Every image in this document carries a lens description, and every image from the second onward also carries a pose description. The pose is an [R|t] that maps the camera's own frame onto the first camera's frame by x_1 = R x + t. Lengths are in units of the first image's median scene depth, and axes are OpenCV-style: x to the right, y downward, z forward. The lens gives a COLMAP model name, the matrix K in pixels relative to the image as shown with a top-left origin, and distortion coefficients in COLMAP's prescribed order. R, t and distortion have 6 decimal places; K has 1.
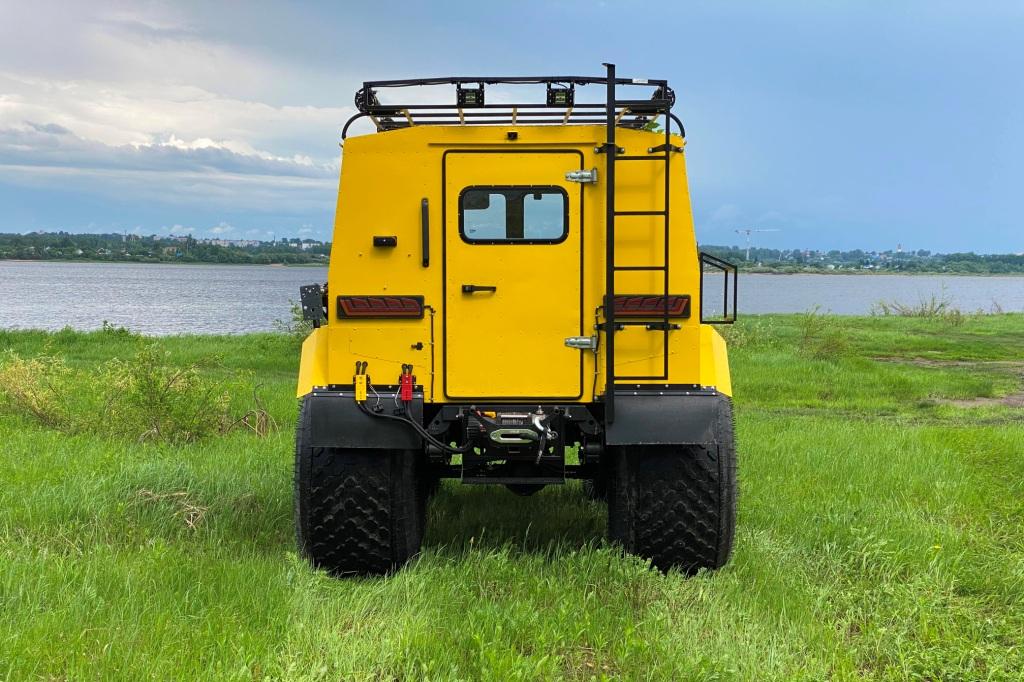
lens RADIAL K [[1525.4, 0, 512.0], [0, 1525.4, 341.0], [0, 0, 1]] dist [0.026303, 0.017414]
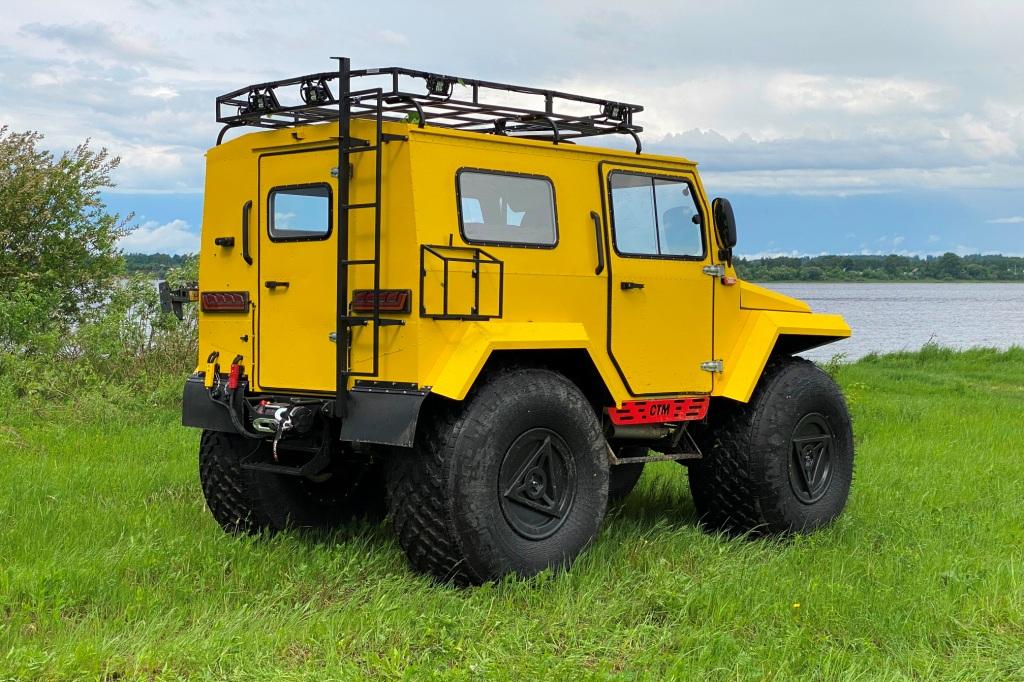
lens RADIAL K [[1525.4, 0, 512.0], [0, 1525.4, 341.0], [0, 0, 1]] dist [0.026303, 0.017414]
pose [[0.714894, 0.017716, -0.699008, 0.827484], [-0.020329, 0.999783, 0.004548, -0.003496], [0.698937, 0.010959, 0.715099, 0.363376]]
